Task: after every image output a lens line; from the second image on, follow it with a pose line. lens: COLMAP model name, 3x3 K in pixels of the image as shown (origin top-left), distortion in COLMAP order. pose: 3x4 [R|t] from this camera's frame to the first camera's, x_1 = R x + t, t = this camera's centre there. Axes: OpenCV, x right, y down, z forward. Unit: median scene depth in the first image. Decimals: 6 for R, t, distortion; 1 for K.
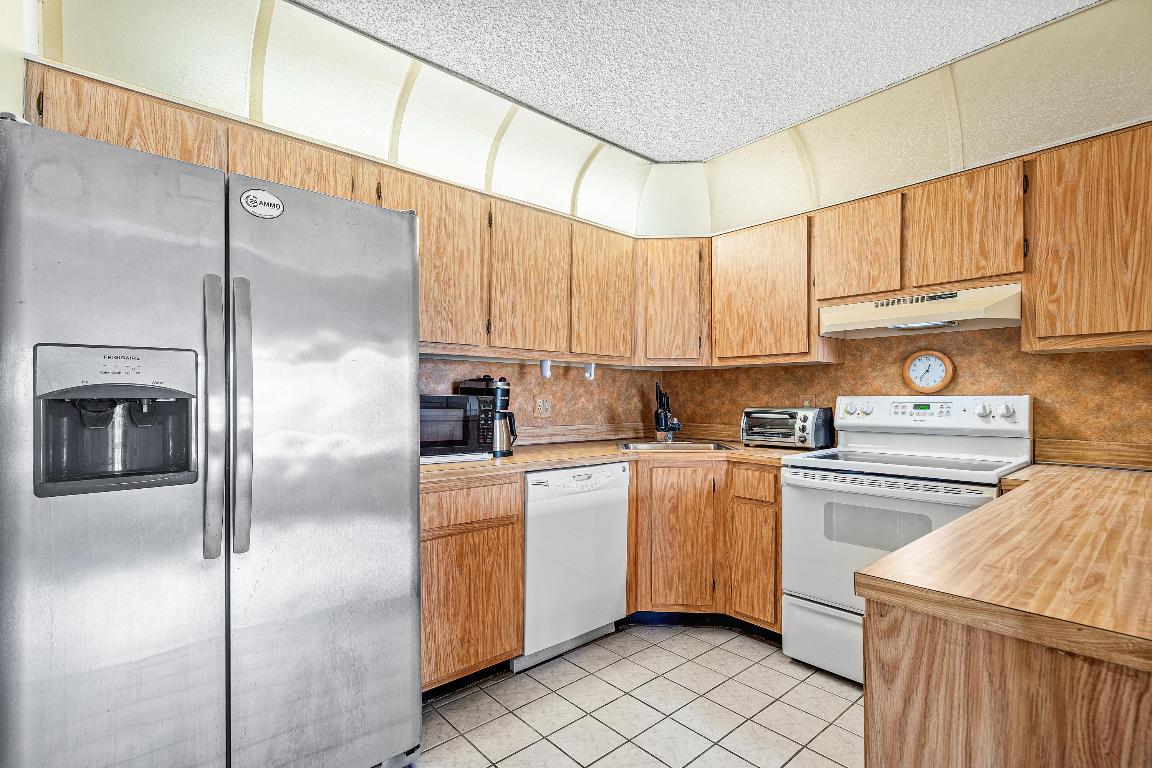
lens RADIAL K [[540.6, 0, 575.9], [0, 540.6, 398.5], [0, 0, 1]] dist [0.022281, 0.000006]
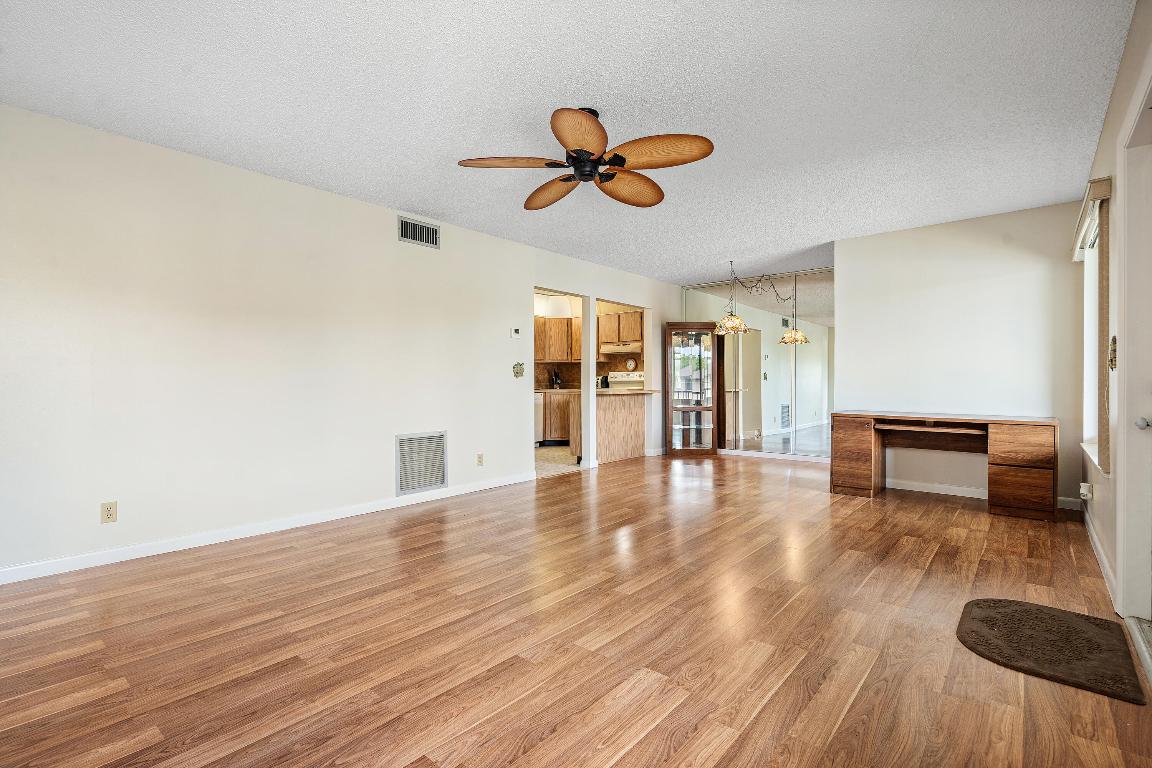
lens RADIAL K [[516.2, 0, 601.3], [0, 516.2, 381.4], [0, 0, 1]] dist [-0.000541, -0.000014]
pose [[0.981747, -0.008426, 0.190005, -0.138500], [0.008765, 0.999961, -0.000939, 0.053172], [-0.189990, 0.002587, 0.981783, -1.993989]]
